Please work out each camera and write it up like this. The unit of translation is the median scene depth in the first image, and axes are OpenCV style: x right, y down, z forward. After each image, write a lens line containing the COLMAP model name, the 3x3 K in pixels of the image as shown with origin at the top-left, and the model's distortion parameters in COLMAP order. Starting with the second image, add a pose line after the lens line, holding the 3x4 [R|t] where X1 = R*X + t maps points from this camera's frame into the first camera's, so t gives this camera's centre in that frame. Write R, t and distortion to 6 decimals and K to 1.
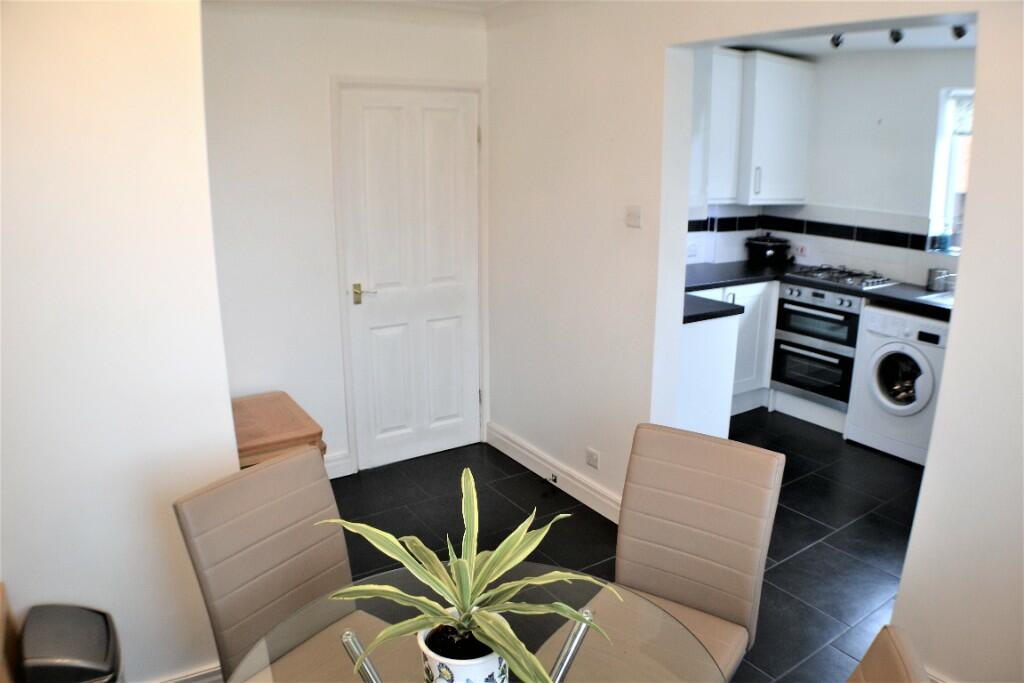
lens RADIAL K [[712.0, 0, 510.8], [0, 712.0, 359.0], [0, 0, 1]] dist [-0.216686, 0.062437]
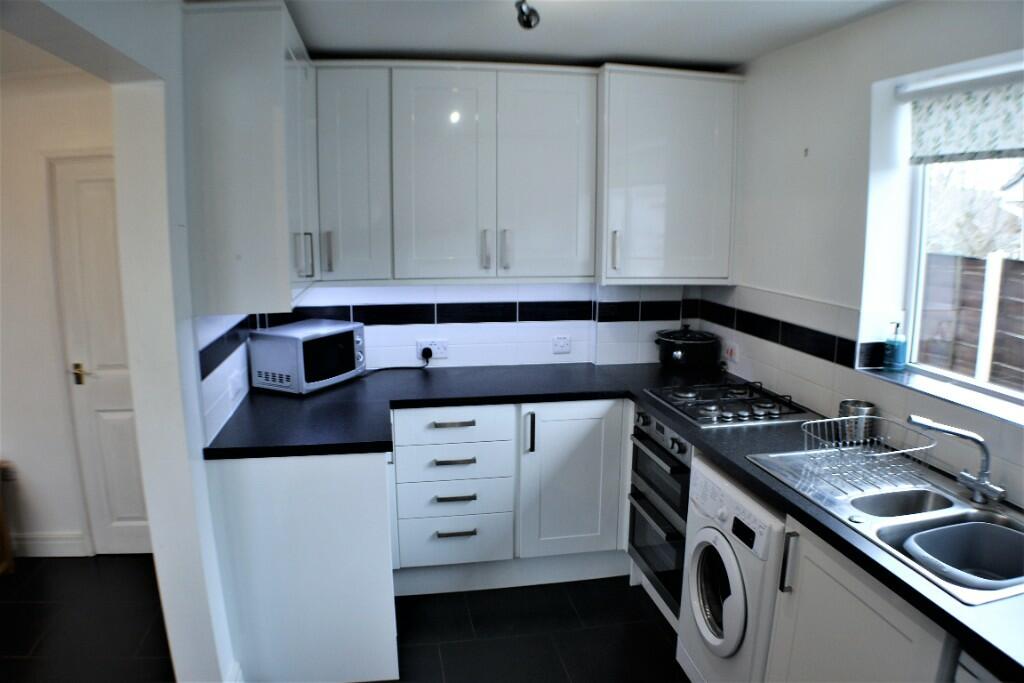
lens RADIAL K [[712.0, 0, 510.8], [0, 712.0, 359.0], [0, 0, 1]] dist [-0.216686, 0.062437]
pose [[0.920970, 0.074157, -0.382512, 0.543959], [-0.106257, 0.992312, -0.063456, -0.096687], [0.374865, 0.099086, 0.921769, 0.319368]]
